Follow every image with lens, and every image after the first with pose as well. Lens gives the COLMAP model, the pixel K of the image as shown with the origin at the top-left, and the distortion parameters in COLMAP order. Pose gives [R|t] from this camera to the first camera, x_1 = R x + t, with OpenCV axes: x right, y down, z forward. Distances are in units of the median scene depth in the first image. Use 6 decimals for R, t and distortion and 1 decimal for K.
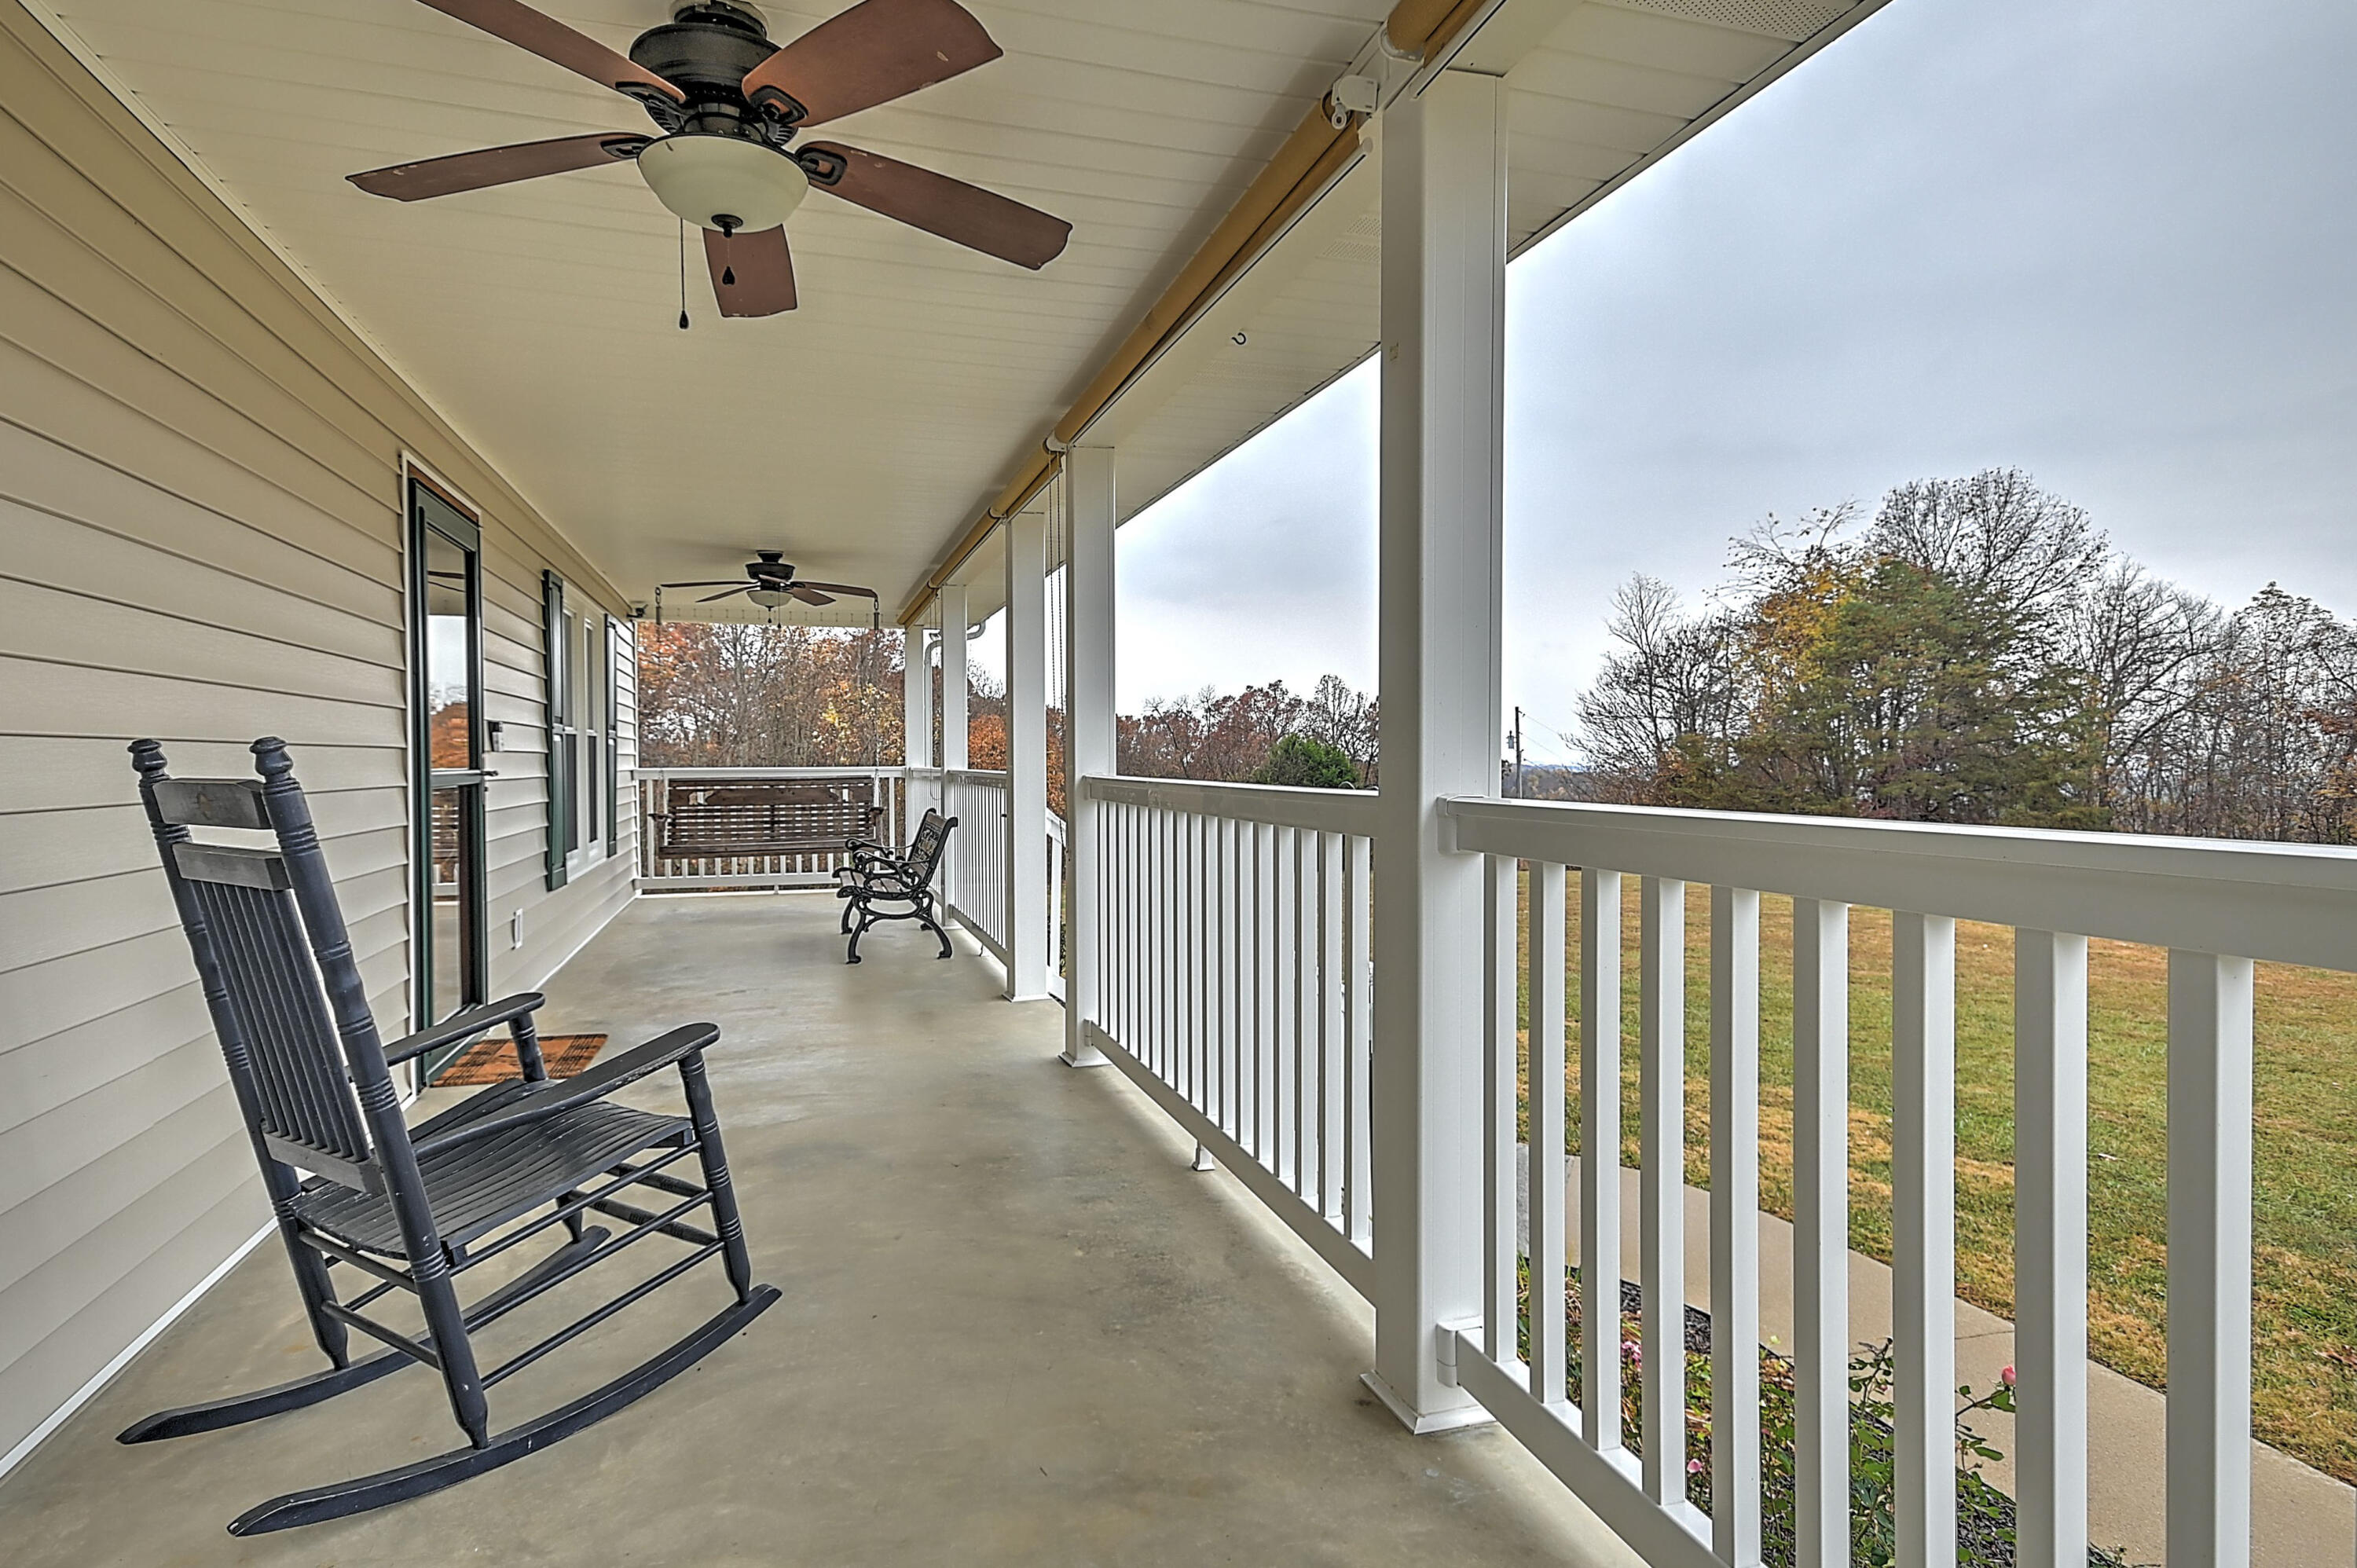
lens RADIAL K [[1292.9, 0, 1178.5], [0, 1292.9, 784.0], [0, 0, 1]] dist [-0.000726, 0.000020]
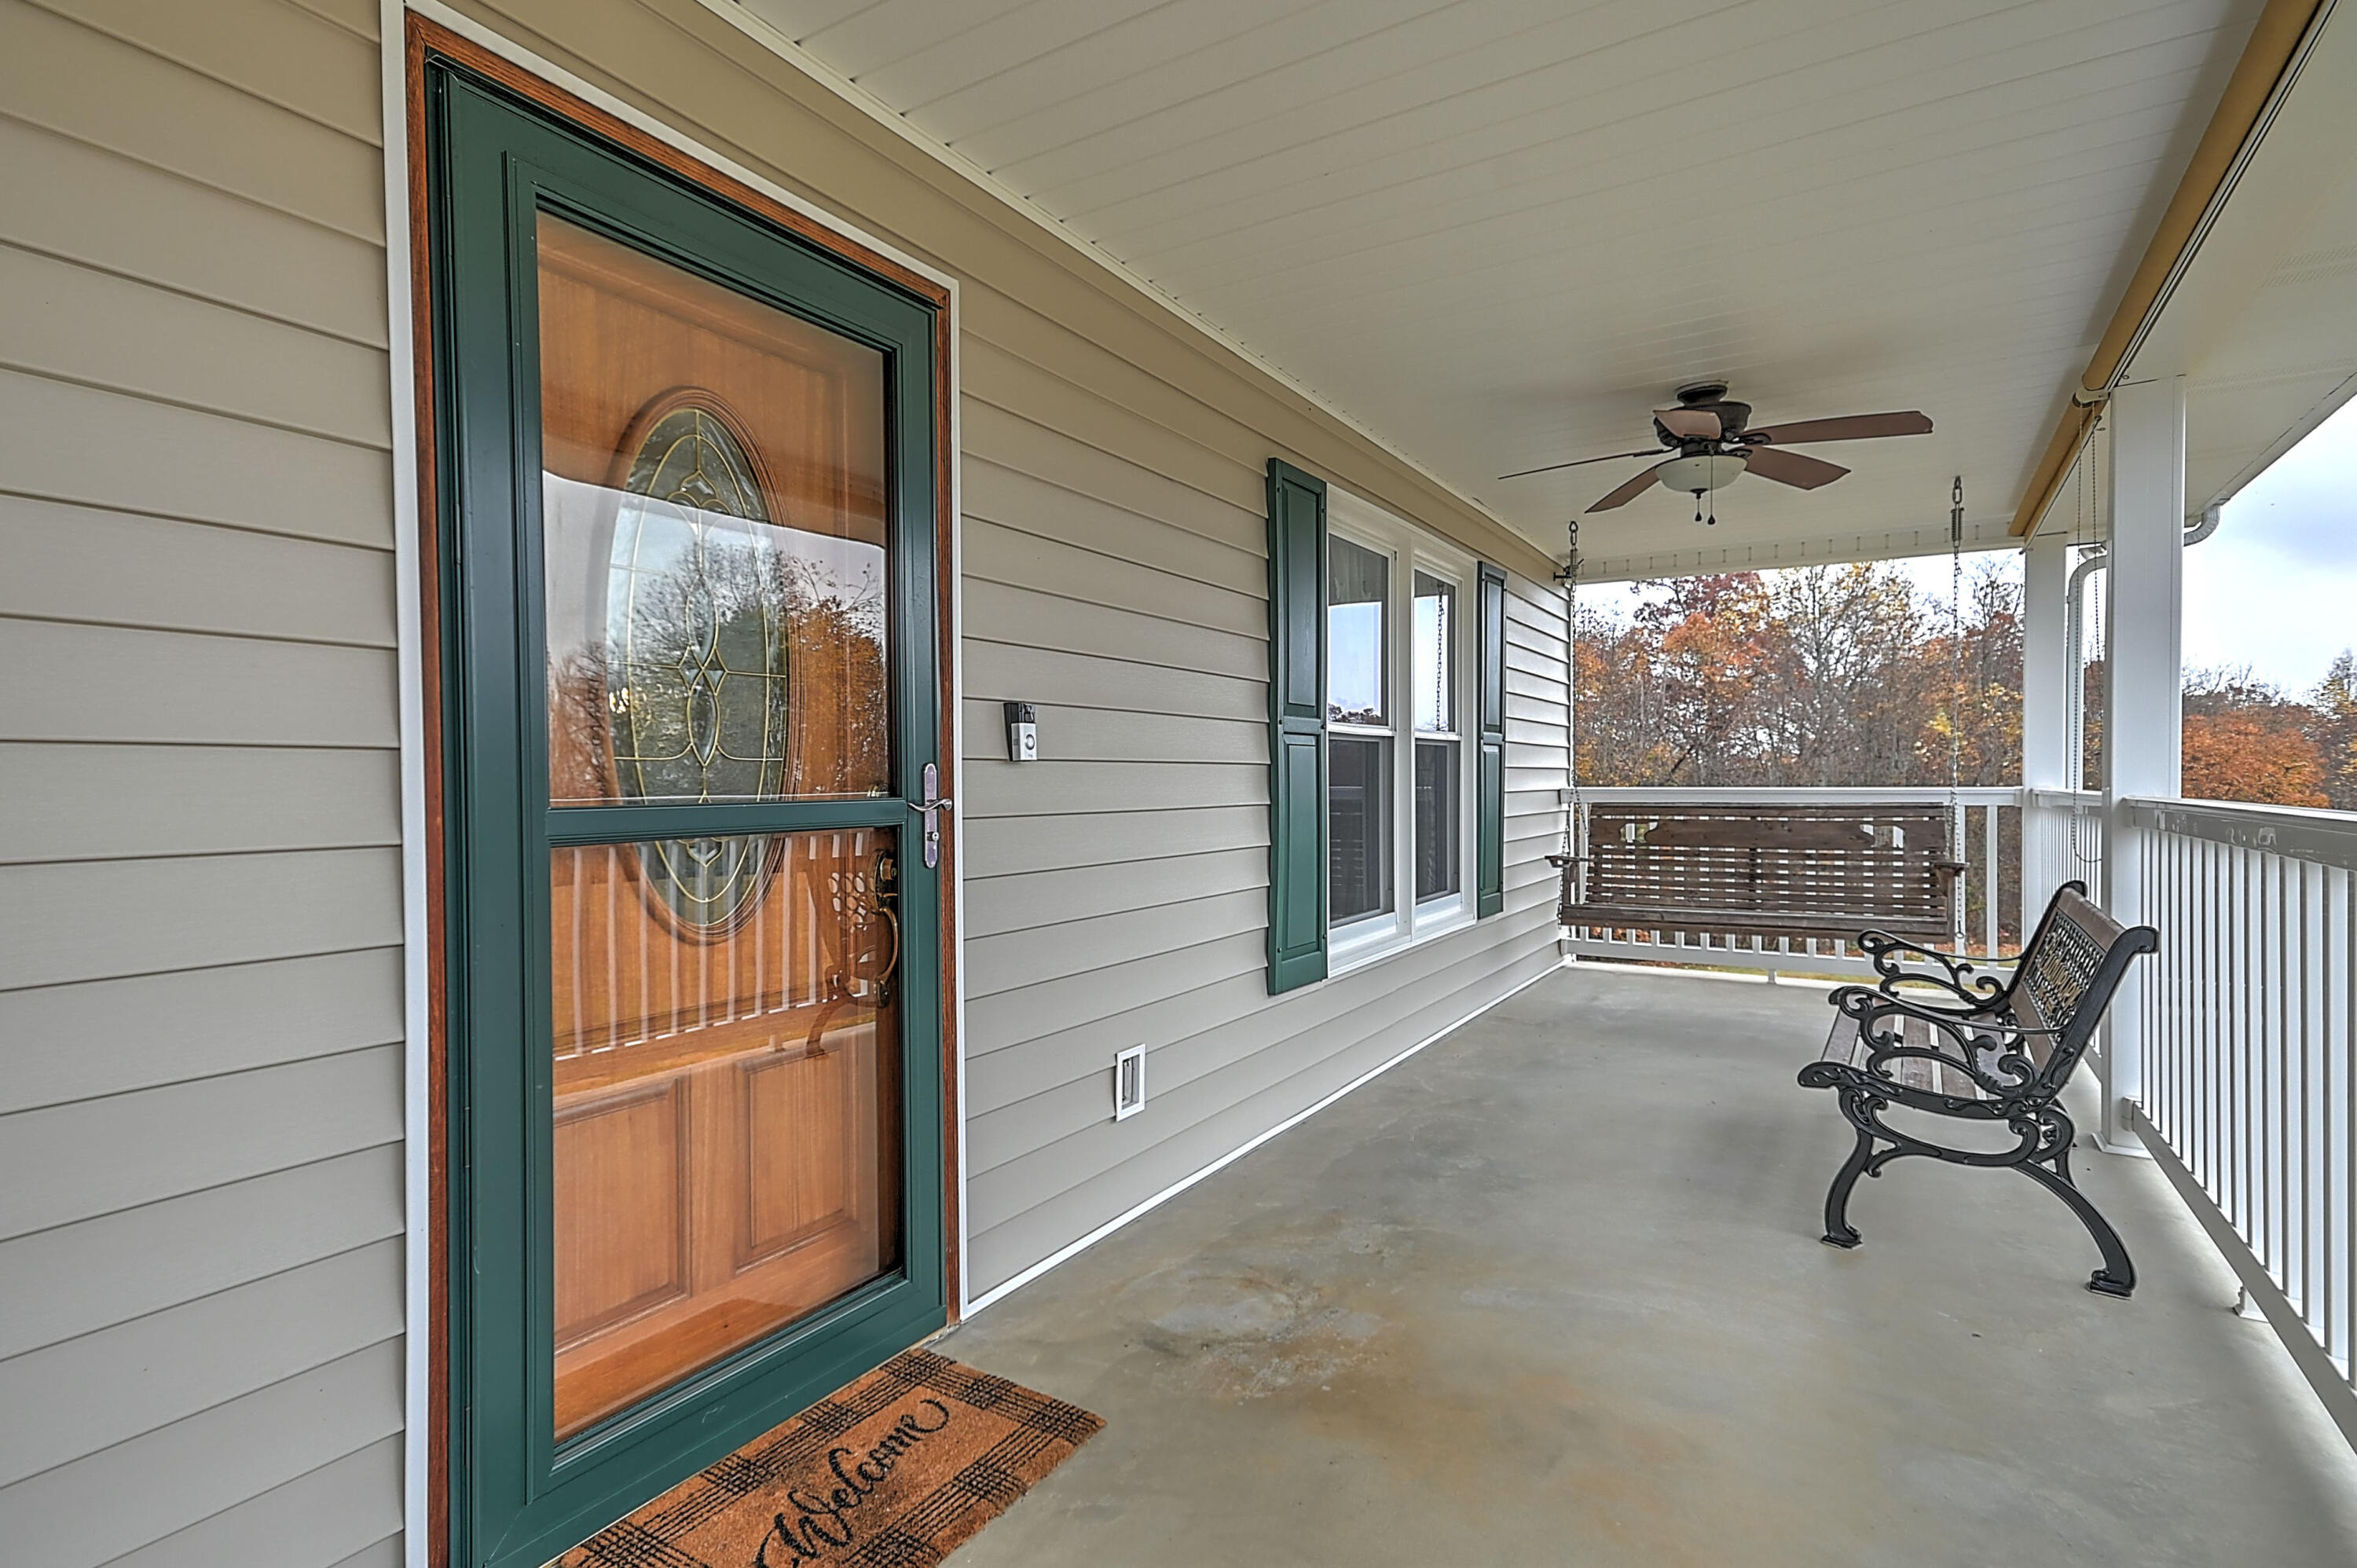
lens RADIAL K [[1172.7, 0, 1167.2], [0, 1172.7, 796.3], [0, 0, 1]] dist [0.020206, 0.000733]
pose [[0.660822, 0.011572, -0.750453, -0.088727], [-0.012482, 0.999912, 0.004427, -0.008681], [0.750439, 0.006442, 0.660909, 0.484195]]
